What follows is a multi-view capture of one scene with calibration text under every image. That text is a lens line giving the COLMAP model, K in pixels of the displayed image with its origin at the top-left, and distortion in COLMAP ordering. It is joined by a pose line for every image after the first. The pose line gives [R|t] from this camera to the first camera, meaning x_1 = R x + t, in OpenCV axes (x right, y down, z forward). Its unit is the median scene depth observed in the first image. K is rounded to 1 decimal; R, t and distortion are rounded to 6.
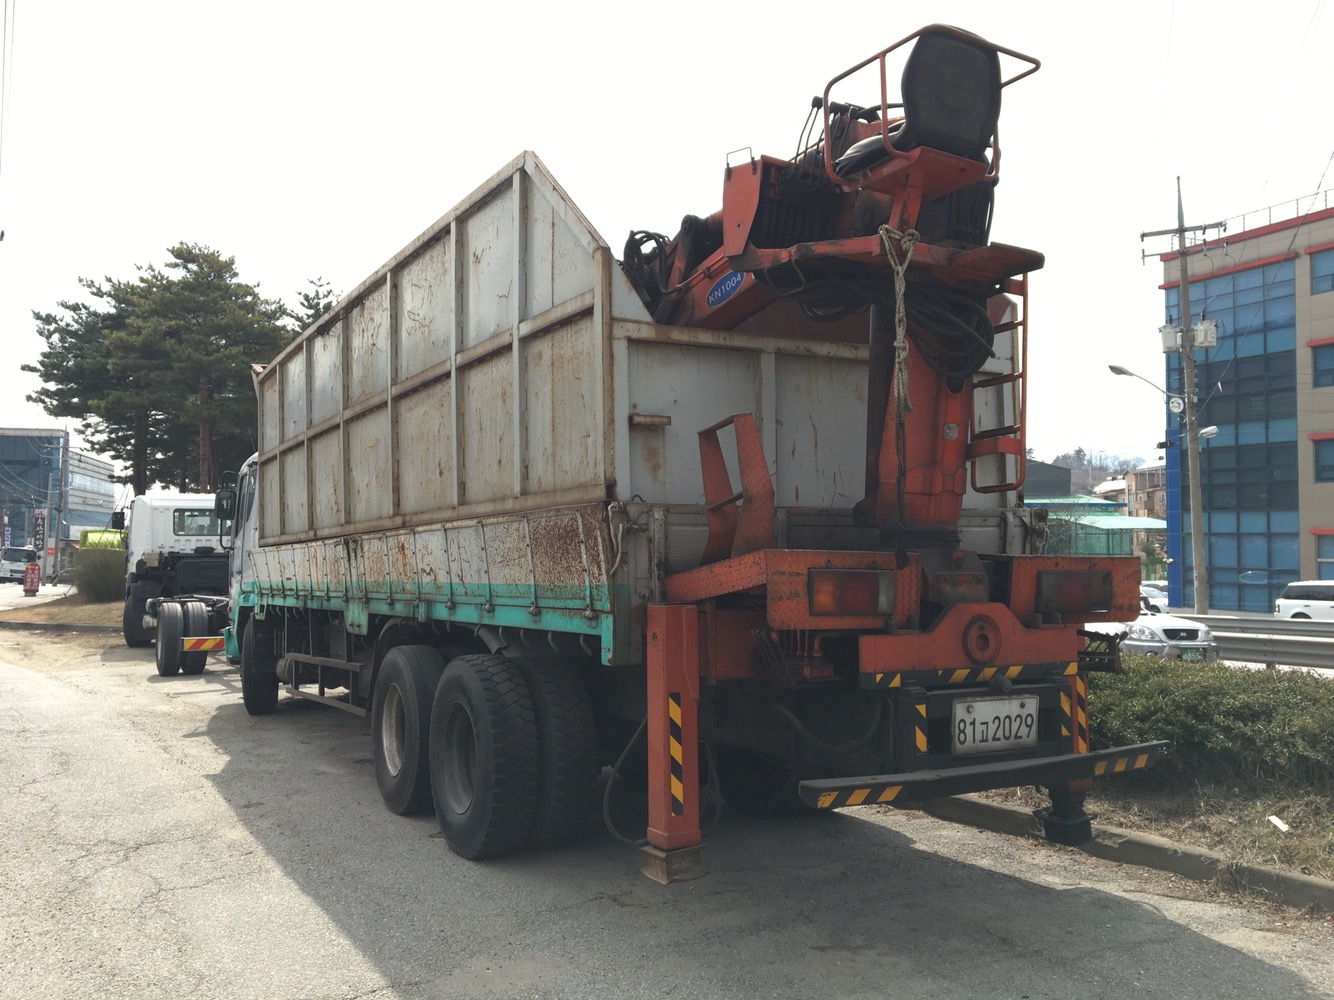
lens RADIAL K [[1106.1, 0, 667.0], [0, 1106.1, 494.1], [0, 0, 1]] dist [0.098815, -0.165530]
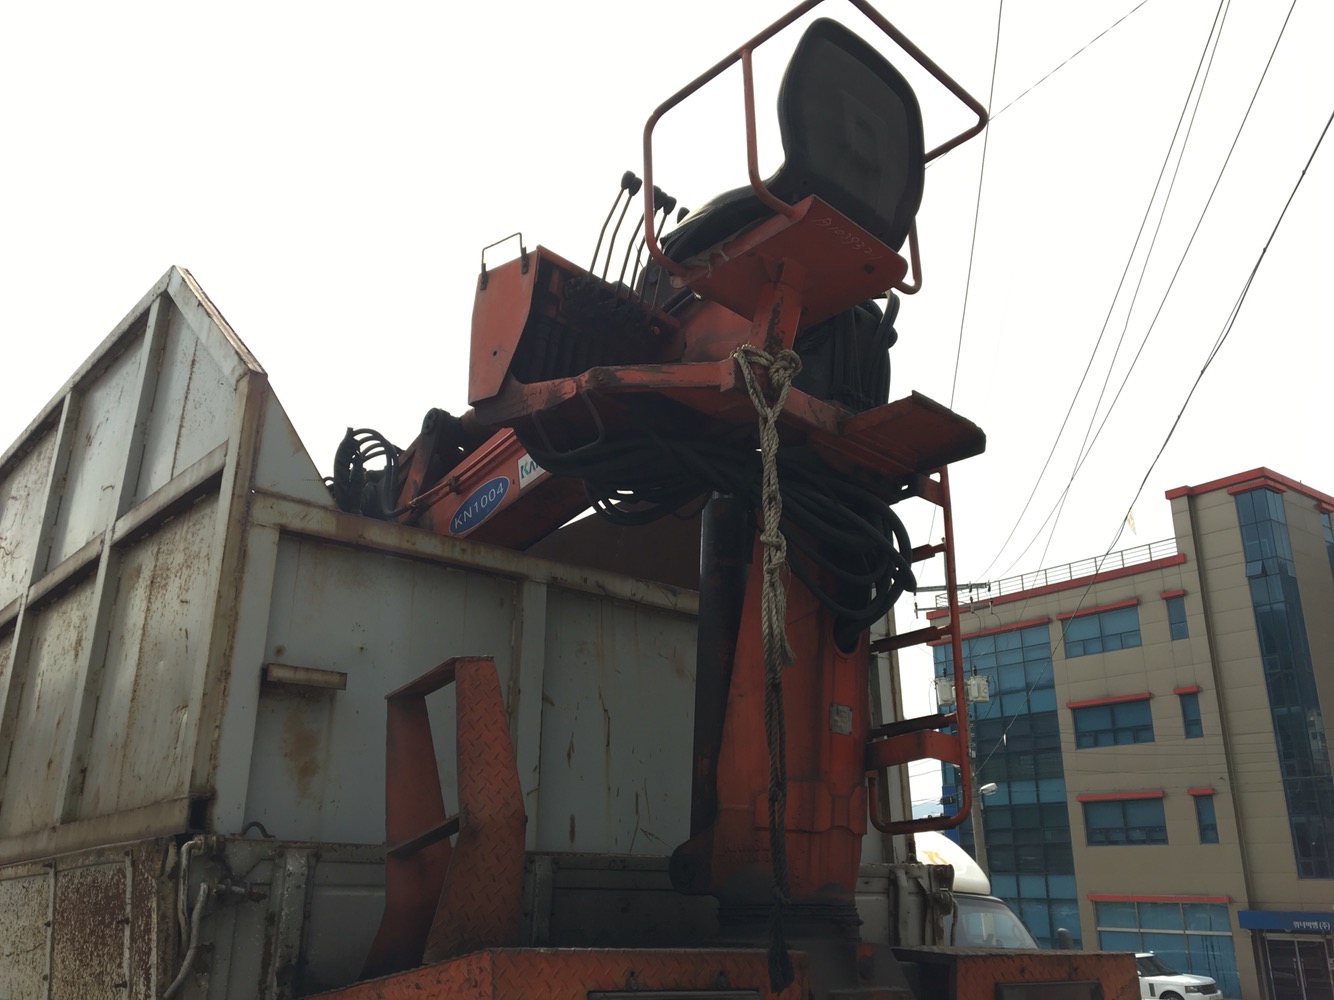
lens RADIAL K [[1112.8, 0, 670.2], [0, 1112.8, 500.8], [0, 0, 1]] dist [0.095839, -0.139715]
pose [[0.980192, 0.076600, 0.182636, 0.052202], [-0.019569, 0.955123, -0.295564, 0.008915], [-0.197080, 0.286135, 0.937703, 0.432905]]
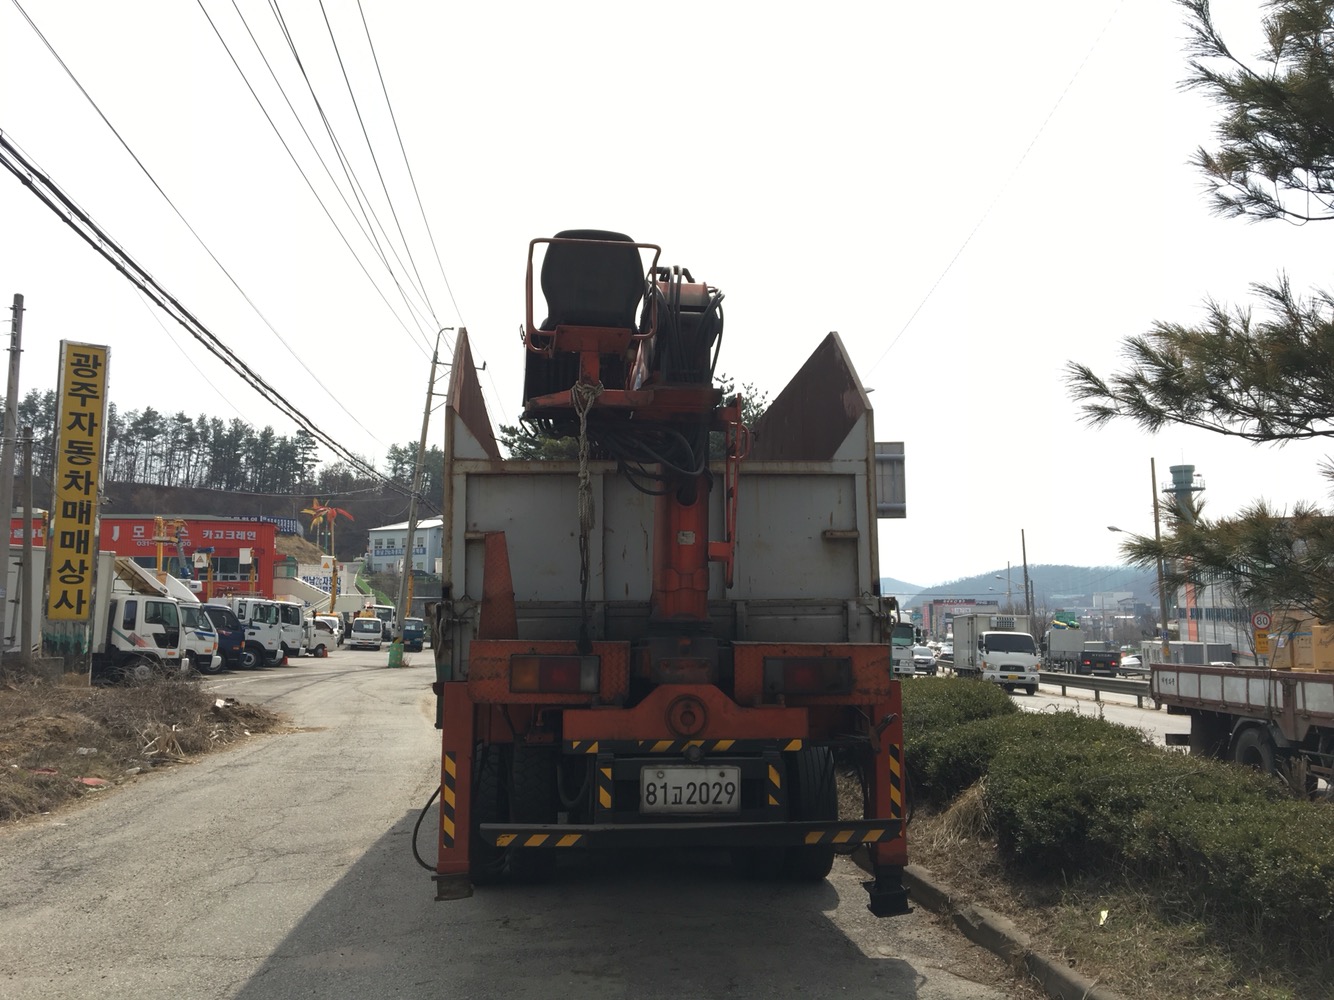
lens RADIAL K [[1106.1, 0, 667.0], [0, 1106.1, 494.1], [0, 0, 1]] dist [0.098815, -0.165530]
pose [[0.912080, -0.049764, -0.406982, 0.707892], [0.023557, 0.997328, -0.069156, -0.021235], [0.409336, 0.053489, 0.910814, -0.083725]]
